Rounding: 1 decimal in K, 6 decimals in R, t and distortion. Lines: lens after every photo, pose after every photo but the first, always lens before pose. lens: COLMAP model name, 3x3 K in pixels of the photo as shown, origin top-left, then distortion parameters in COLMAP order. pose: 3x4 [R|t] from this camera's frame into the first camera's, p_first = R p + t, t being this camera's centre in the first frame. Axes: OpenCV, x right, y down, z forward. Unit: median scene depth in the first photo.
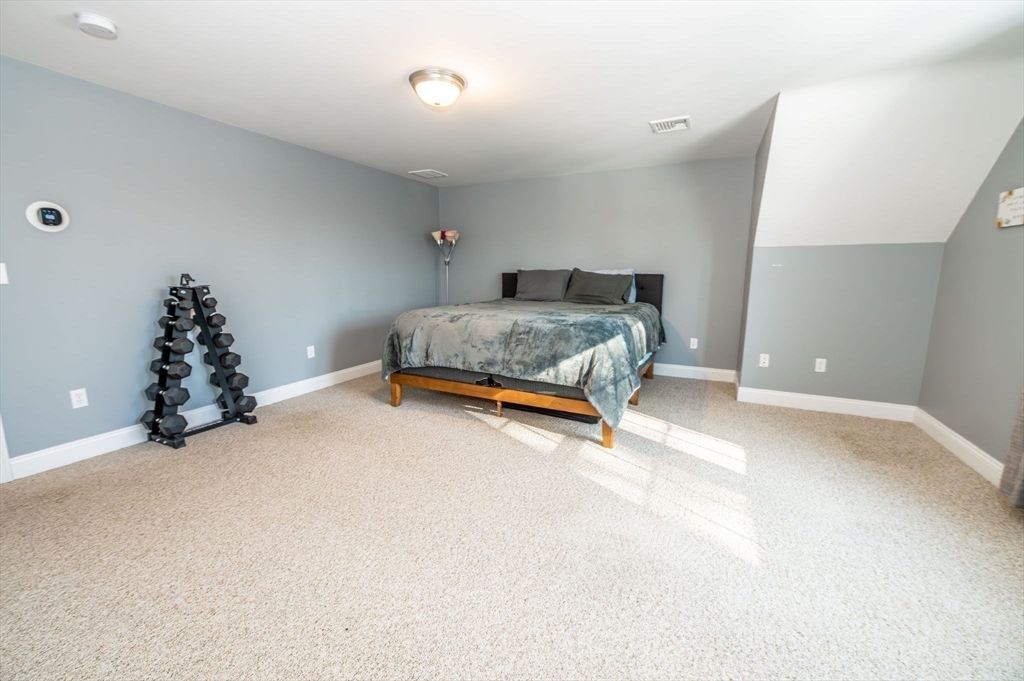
lens RADIAL K [[414.5, 0, 512.4], [0, 414.5, 337.4], [0, 0, 1]] dist [-0.004318, -0.000757]
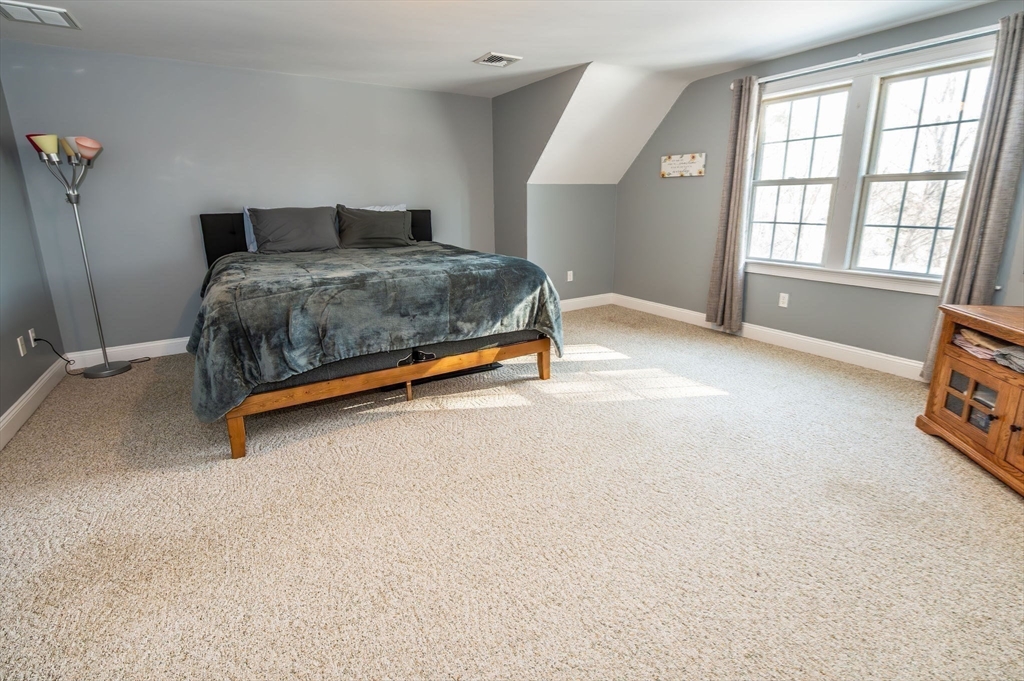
lens RADIAL K [[466.0, 0, 524.7], [0, 466.0, 310.9], [0, 0, 1]] dist [-0.005329, -0.000706]
pose [[0.512725, -0.205604, 0.833571, -0.652783], [0.149140, 0.977470, 0.149362, -0.075051], [-0.845500, 0.047737, 0.531837, 0.368536]]
